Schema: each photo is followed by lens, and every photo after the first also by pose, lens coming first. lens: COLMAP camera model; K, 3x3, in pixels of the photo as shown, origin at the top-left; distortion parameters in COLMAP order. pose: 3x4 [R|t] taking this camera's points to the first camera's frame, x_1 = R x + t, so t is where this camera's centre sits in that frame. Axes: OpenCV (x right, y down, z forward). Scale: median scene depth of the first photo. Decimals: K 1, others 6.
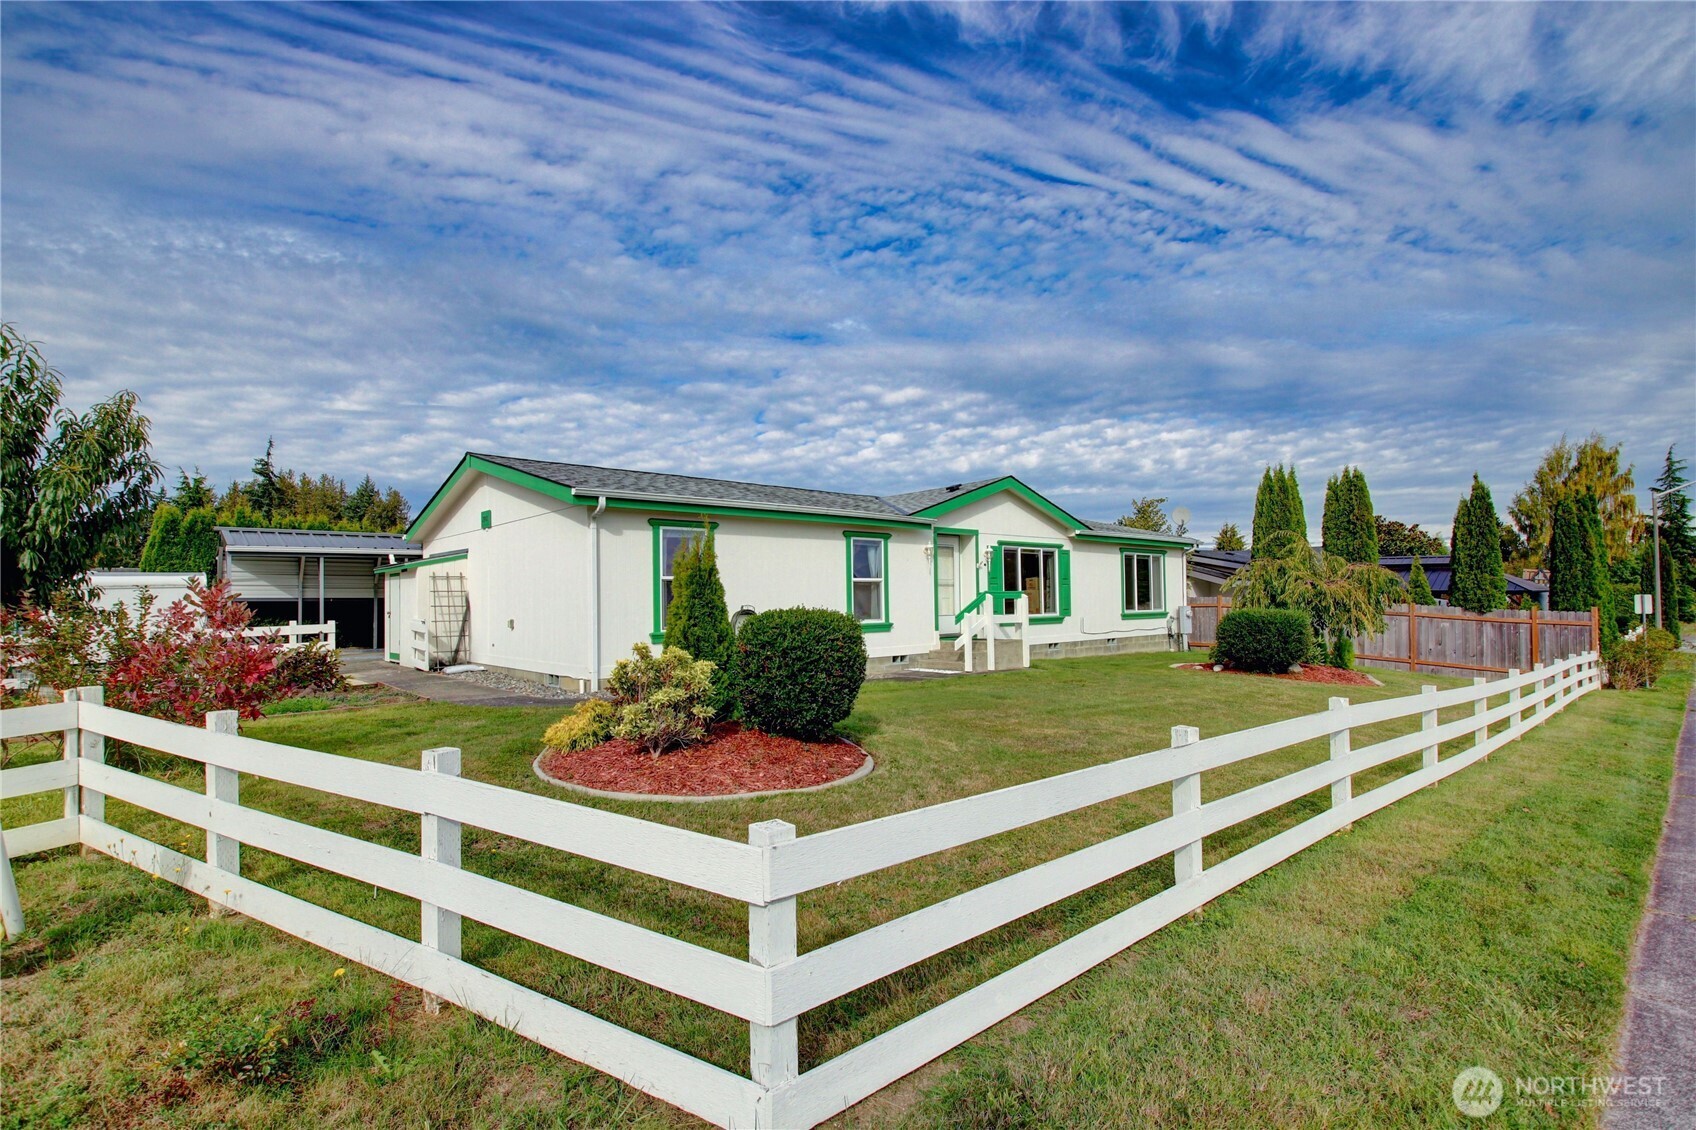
lens RADIAL K [[796.4, 0, 835.7], [0, 796.4, 569.0], [0, 0, 1]] dist [0.014459, -0.026858]
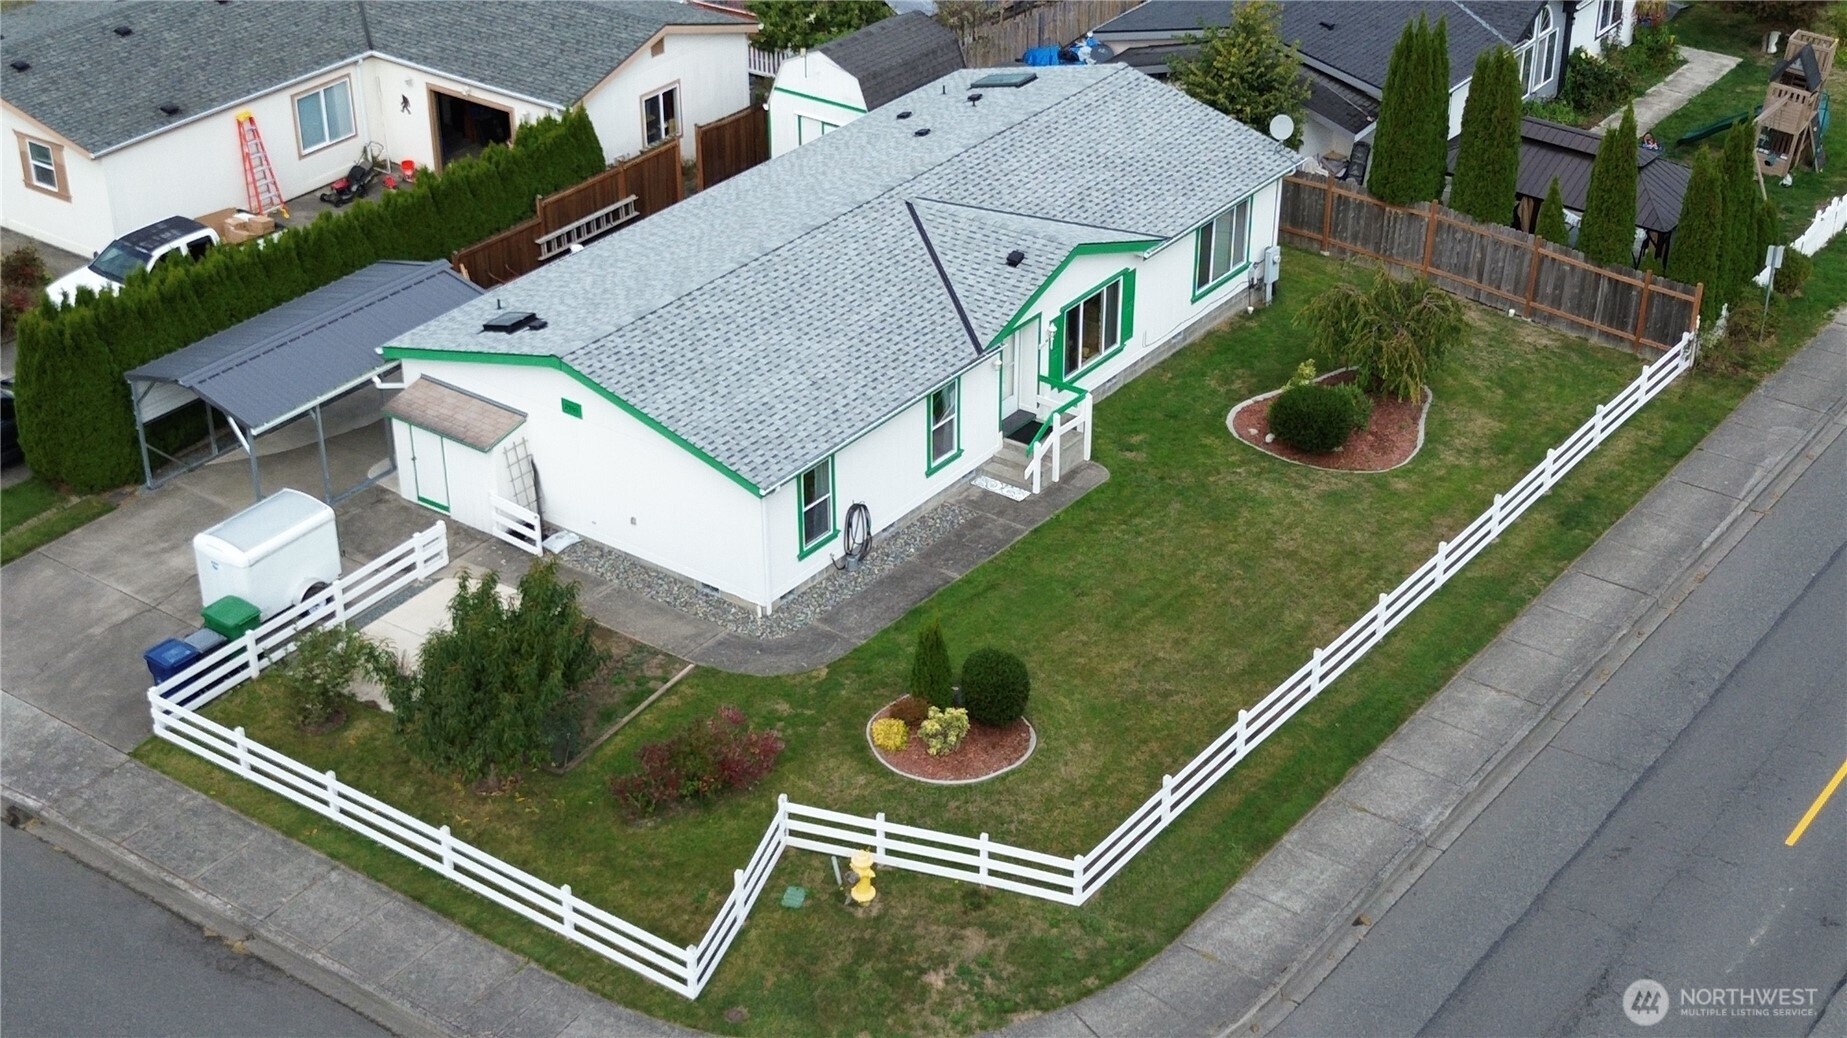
lens RADIAL K [[2626.1, 0, 923.5], [0, 2626.1, 519.0], [0, 0, 1]] dist [0.232554, -0.934219]
pose [[0.976009, -0.097511, 0.194672, -0.481661], [-0.017847, 0.855267, 0.517879, -1.198022], [-0.216996, -0.508930, 0.833009, -1.374599]]
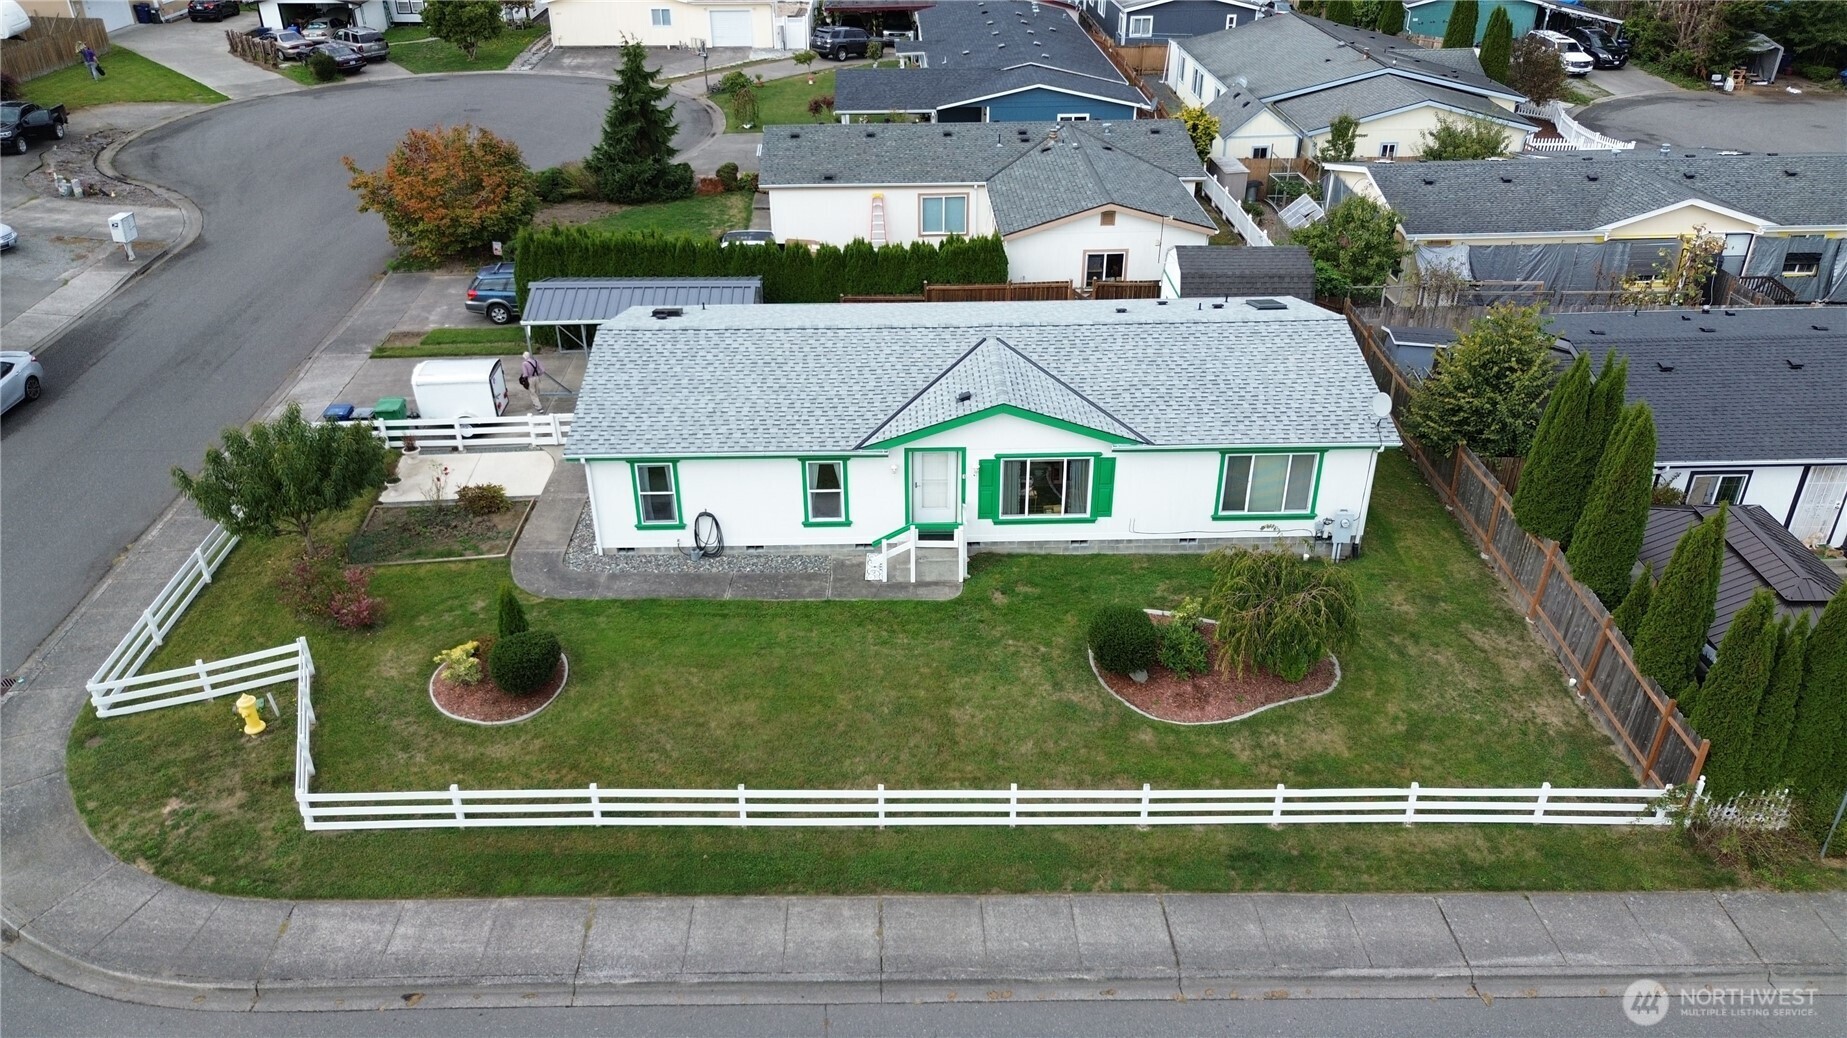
lens RADIAL K [[1289.9, 0, 923.5], [0, 1289.9, 519.0], [0, 0, 1]] dist [0.022820, -0.003370]
pose [[0.765746, 0.324600, -0.555218, 0.958908], [0.021058, 0.850172, 0.526083, -0.747117], [0.642798, -0.414538, 0.644181, -0.165927]]
